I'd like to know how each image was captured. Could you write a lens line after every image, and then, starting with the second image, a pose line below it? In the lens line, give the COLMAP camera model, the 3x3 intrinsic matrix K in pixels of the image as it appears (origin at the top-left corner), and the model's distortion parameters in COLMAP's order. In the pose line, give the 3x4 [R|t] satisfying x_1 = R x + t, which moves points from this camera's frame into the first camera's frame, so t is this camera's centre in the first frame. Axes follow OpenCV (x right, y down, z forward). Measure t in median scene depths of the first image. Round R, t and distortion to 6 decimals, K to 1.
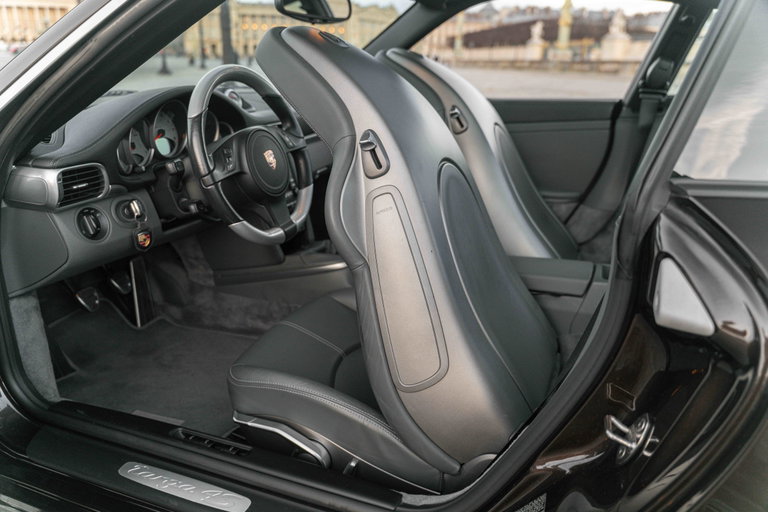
lens RADIAL K [[574.2, 0, 385.1], [0, 574.2, 257.1], [0, 0, 1]] dist [0.001622, -0.008491]
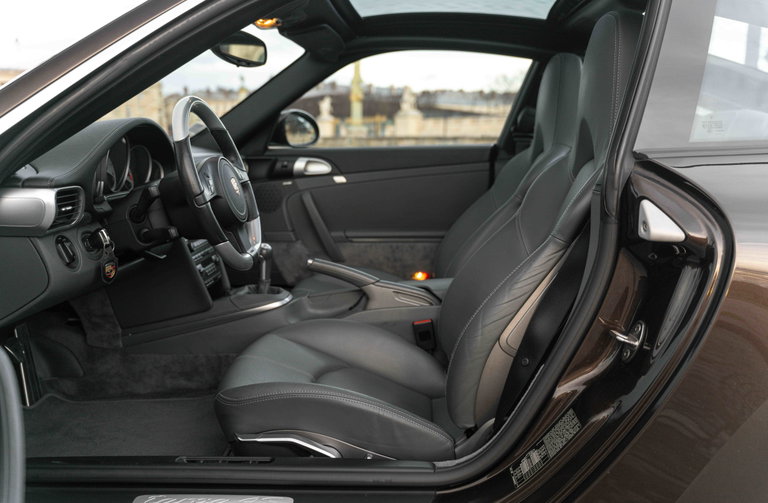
lens RADIAL K [[681.3, 0, 404.3], [0, 681.3, 255.5], [0, 0, 1]] dist [-0.012169, -0.017459]
pose [[0.936983, -0.064220, 0.343422, -0.216815], [0.118240, 0.983246, -0.138735, 0.097161], [-0.328759, 0.170599, 0.928878, -0.124684]]
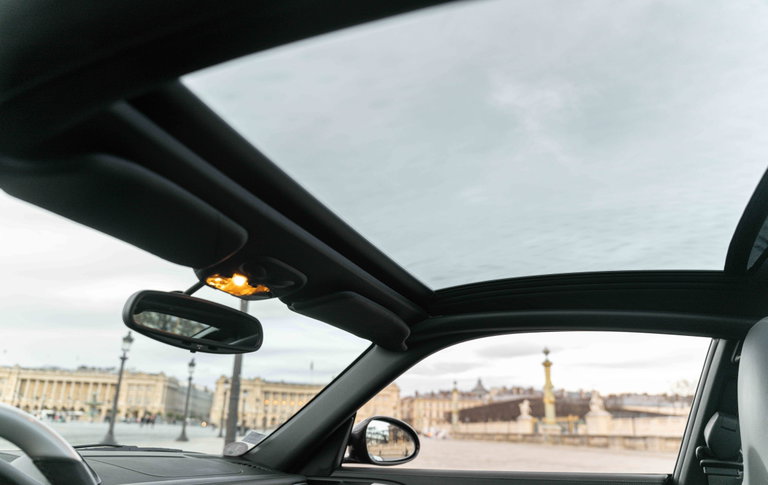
lens RADIAL K [[522.6, 0, 374.1], [0, 522.6, 258.7], [0, 0, 1]] dist [-0.009655, 0.007738]
pose [[0.999504, 0.003205, -0.031333, 0.077103], [-0.021556, 0.794951, -0.606291, -0.095920], [0.022965, 0.606666, 0.794625, 0.343363]]
